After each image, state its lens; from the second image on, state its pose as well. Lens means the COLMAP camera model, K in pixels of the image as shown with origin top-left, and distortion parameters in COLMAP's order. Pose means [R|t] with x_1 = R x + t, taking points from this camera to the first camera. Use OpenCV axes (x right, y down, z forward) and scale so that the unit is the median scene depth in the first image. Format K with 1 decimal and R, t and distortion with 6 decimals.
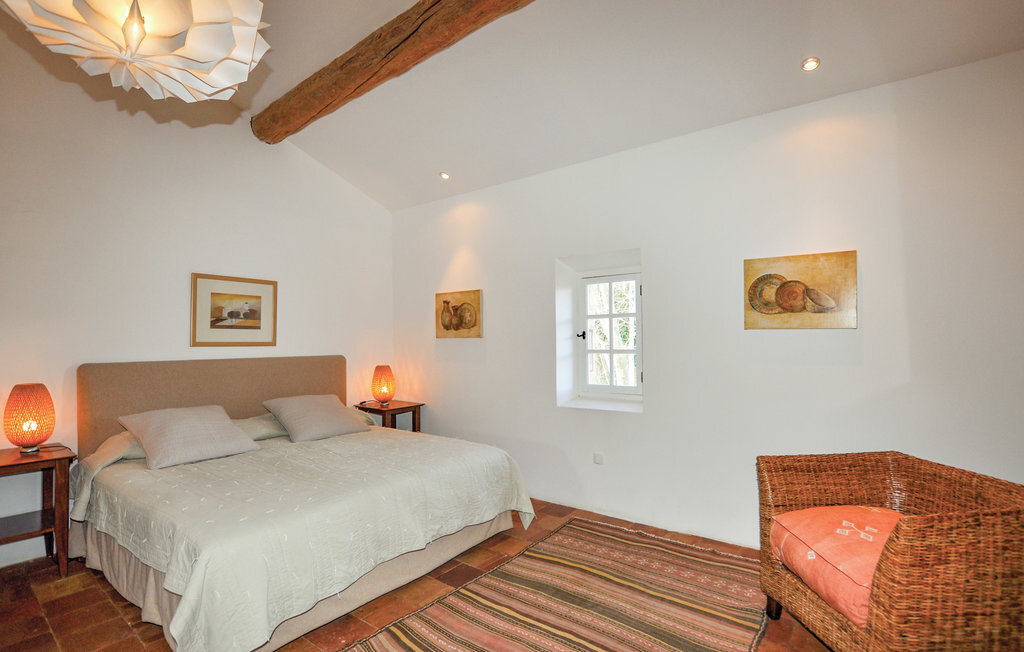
lens RADIAL K [[496.6, 0, 512.0], [0, 496.6, 326.0], [0, 0, 1]] dist [-0.000154, -0.000008]
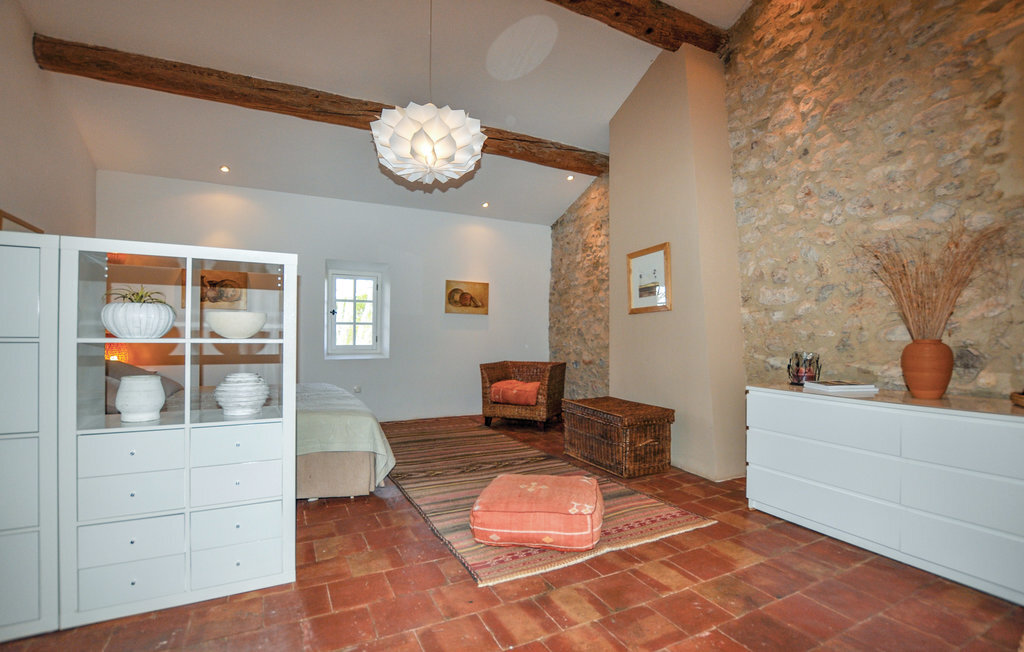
lens RADIAL K [[496.6, 0, 512.0], [0, 496.6, 326.0], [0, 0, 1]] dist [-0.000154, -0.000008]
pose [[0.450109, 0.017335, 0.892805, -1.014727], [-0.044883, 0.998987, 0.003231, 0.033060], [-0.891845, -0.041526, 0.450431, -0.160277]]
